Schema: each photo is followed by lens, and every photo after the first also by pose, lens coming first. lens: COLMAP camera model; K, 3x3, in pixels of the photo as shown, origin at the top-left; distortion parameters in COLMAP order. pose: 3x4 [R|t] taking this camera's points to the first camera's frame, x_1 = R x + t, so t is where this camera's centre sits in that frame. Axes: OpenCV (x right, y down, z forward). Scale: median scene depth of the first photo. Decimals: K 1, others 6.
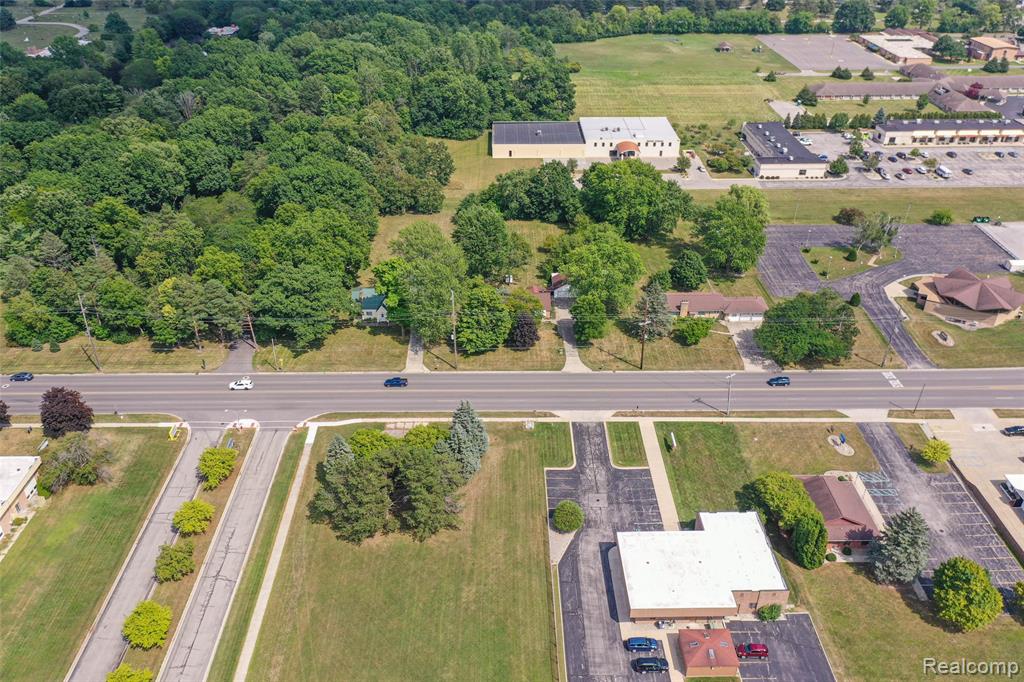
lens RADIAL K [[816.6, 0, 512.0], [0, 816.6, 341.0], [0, 0, 1]] dist [0.000368, 0.006983]
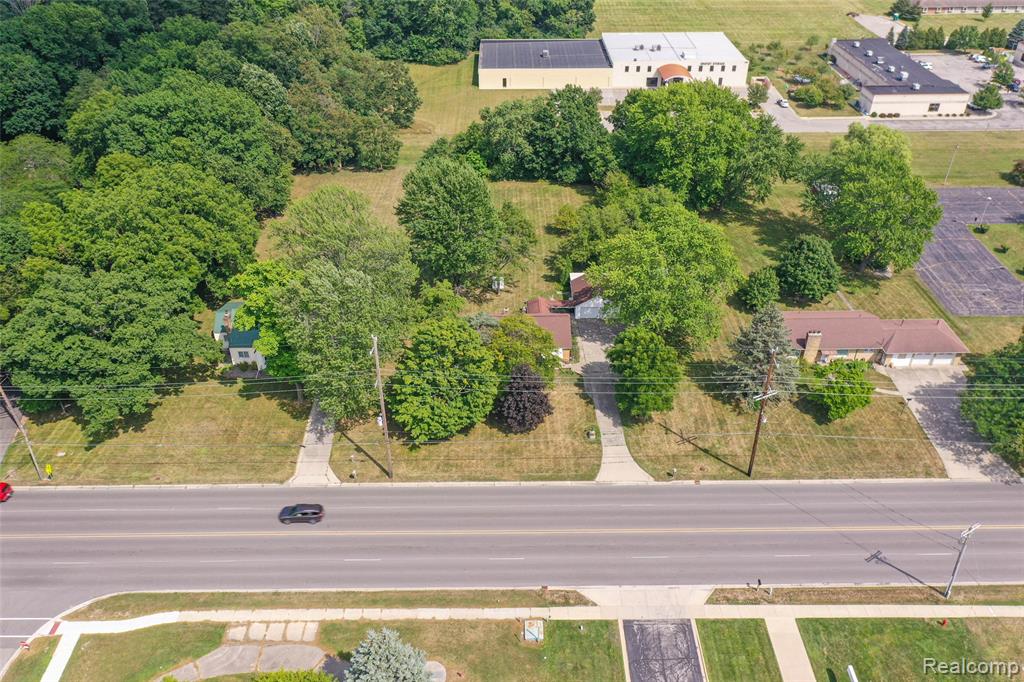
lens RADIAL K [[816.6, 0, 512.0], [0, 816.6, 341.0], [0, 0, 1]] dist [0.000368, 0.006983]
pose [[0.999996, -0.001594, -0.002278, 0.007743], [0.001717, 0.998465, 0.055369, -0.065731], [0.002186, -0.055372, 0.998463, 0.401285]]
